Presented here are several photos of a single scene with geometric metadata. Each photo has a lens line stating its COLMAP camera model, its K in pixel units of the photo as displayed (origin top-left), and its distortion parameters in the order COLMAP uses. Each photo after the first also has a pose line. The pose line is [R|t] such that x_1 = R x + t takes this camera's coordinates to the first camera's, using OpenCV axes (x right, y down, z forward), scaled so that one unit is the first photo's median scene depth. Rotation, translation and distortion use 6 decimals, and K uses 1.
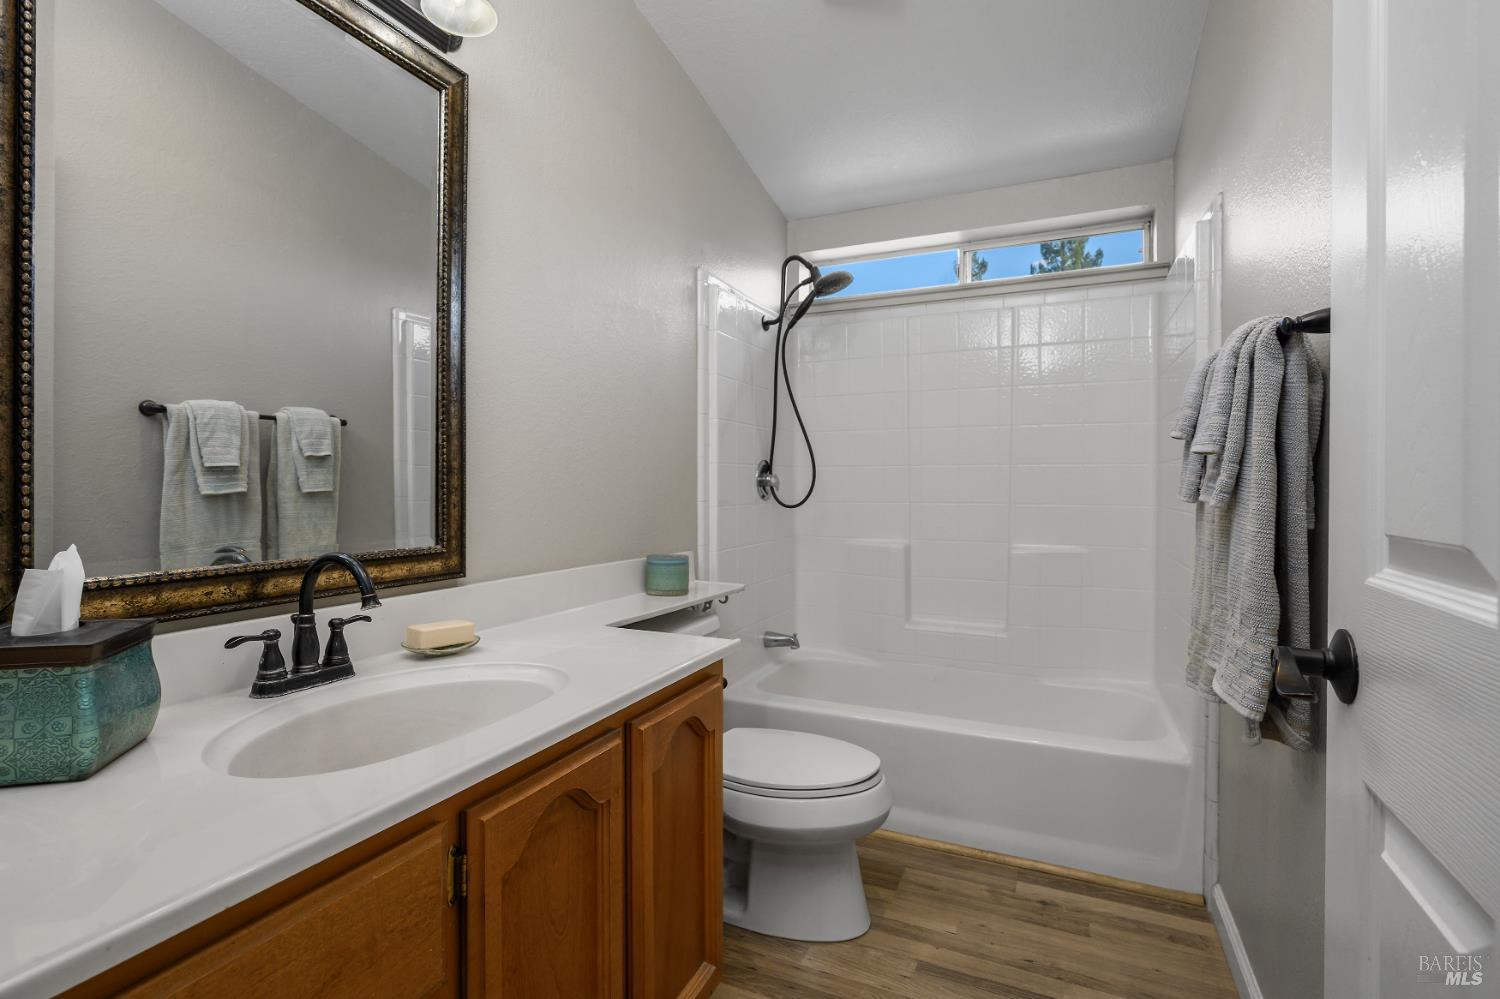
lens RADIAL K [[675.5, 0, 738.7], [0, 675.5, 489.5], [0, 0, 1]] dist [-0.013145, 0.001174]
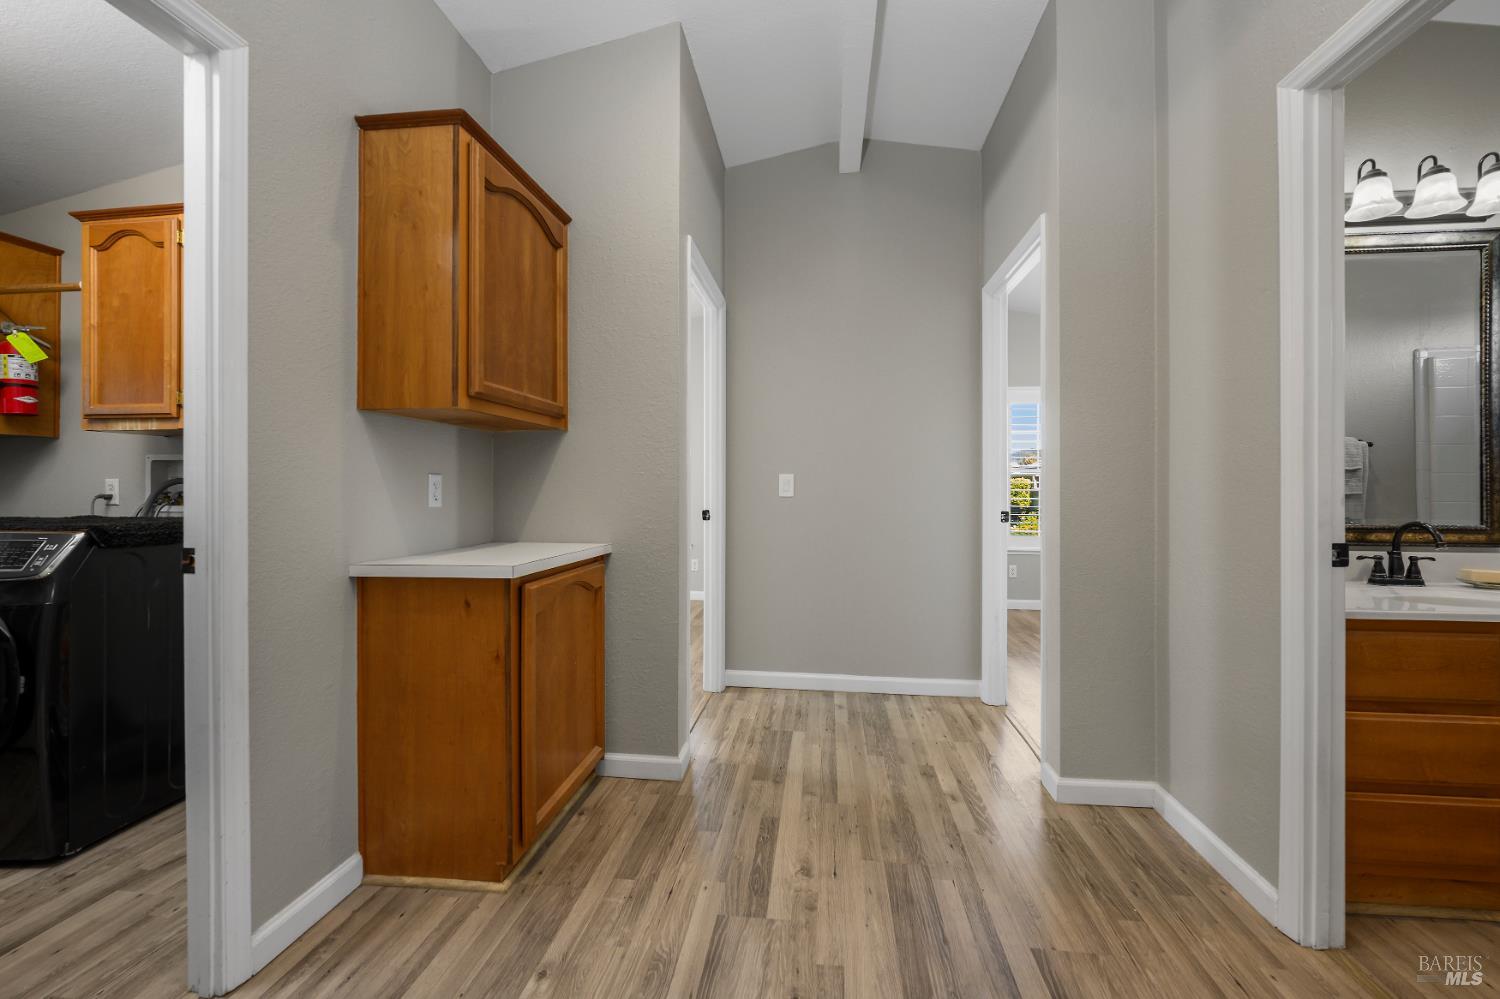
lens RADIAL K [[608.7, 0, 756.4], [0, 608.7, 486.1], [0, 0, 1]] dist [-0.006645, 0.000191]
pose [[0.299508, -0.007355, -0.954065, 0.528053], [-0.007193, 0.999924, -0.009967, 0.016697], [0.954067, 0.009848, 0.299433, -1.396785]]
